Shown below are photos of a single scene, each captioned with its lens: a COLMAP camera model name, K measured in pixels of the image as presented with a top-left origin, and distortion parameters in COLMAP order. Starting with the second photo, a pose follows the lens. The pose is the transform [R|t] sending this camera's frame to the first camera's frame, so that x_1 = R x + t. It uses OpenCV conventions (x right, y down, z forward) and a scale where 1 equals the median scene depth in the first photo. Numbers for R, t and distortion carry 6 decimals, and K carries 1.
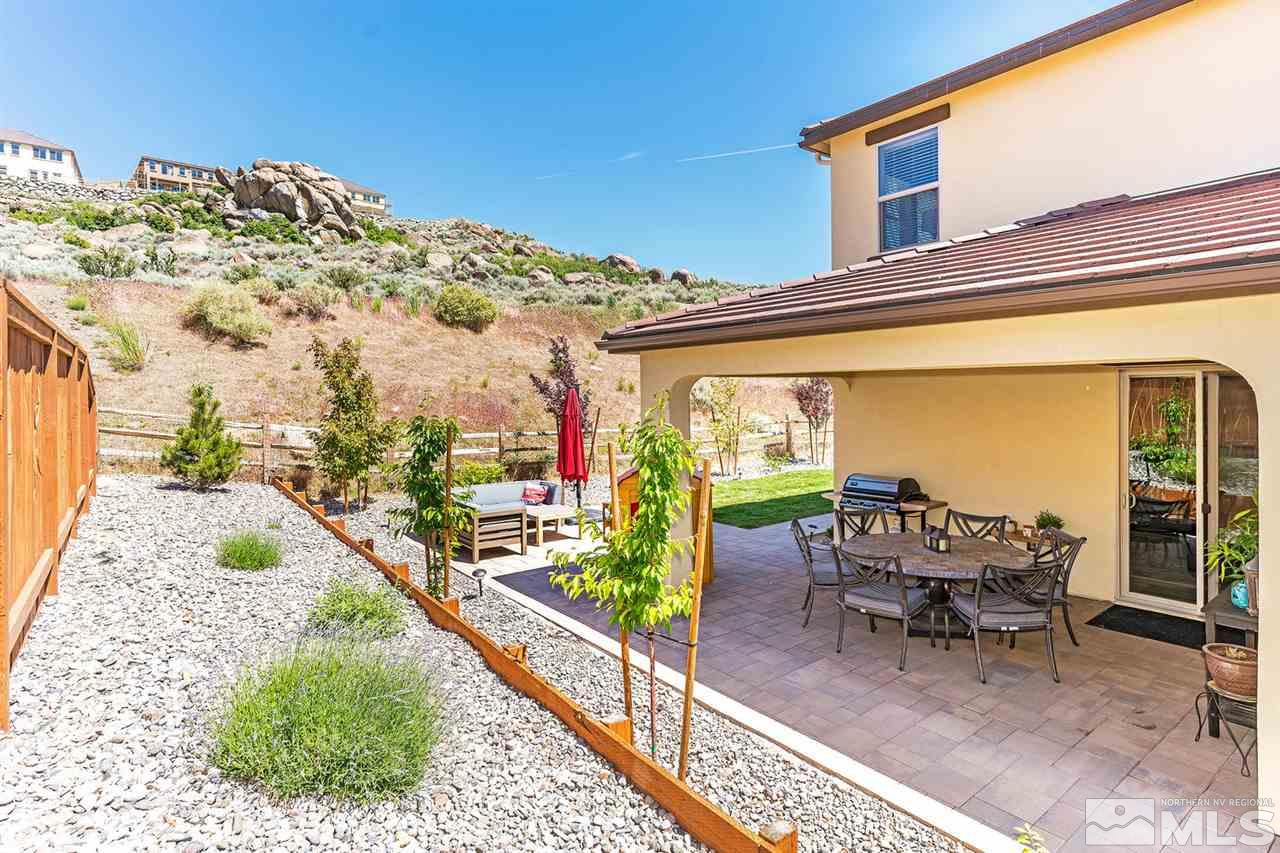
lens RADIAL K [[652.7, 0, 630.4], [0, 652.7, 409.9], [0, 0, 1]] dist [-0.000675, 0.000166]
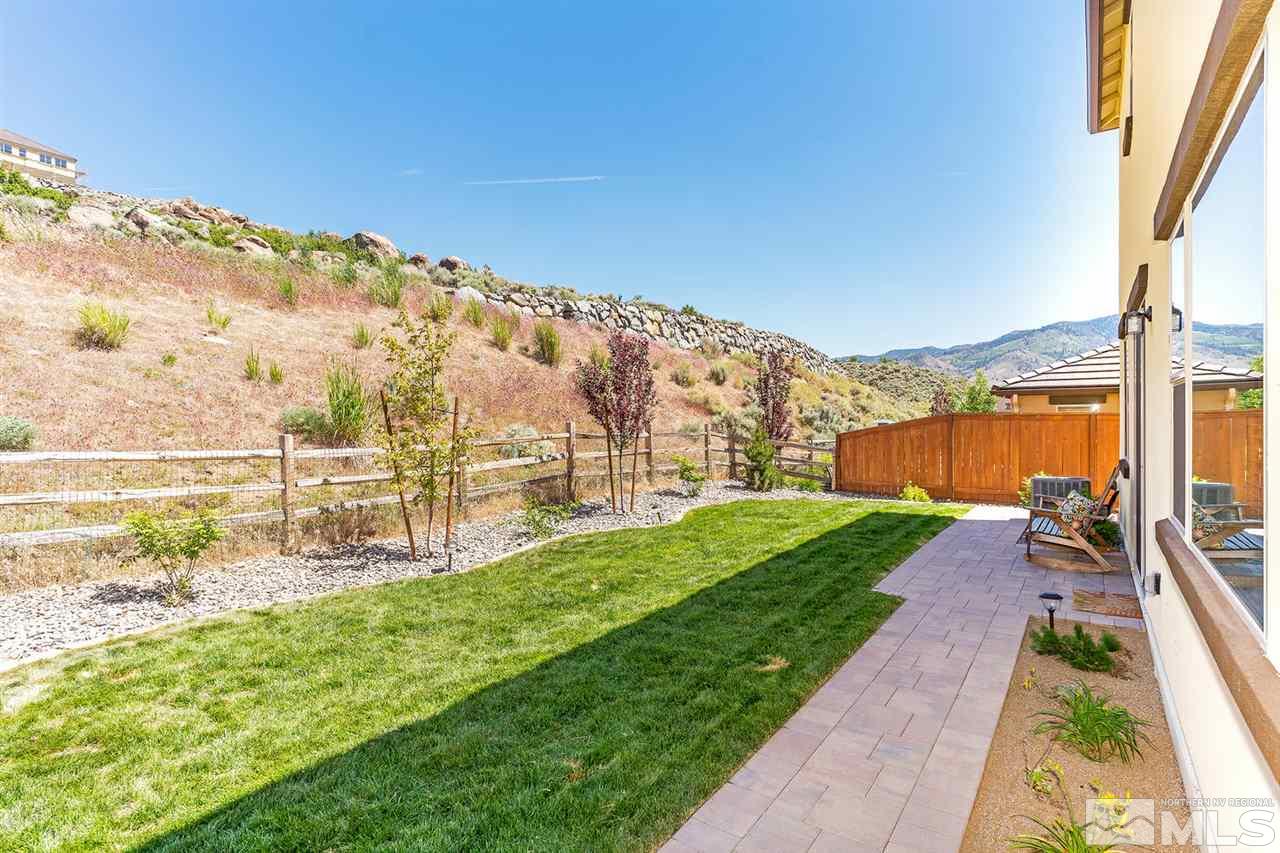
lens RADIAL K [[652.7, 0, 630.4], [0, 652.7, 409.9], [0, 0, 1]] dist [-0.000675, 0.000166]
pose [[0.953215, 0.006331, 0.302228, 0.113679], [0.005814, 0.999212, -0.039268, 0.016263], [-0.302238, 0.039188, 0.952427, 0.423465]]
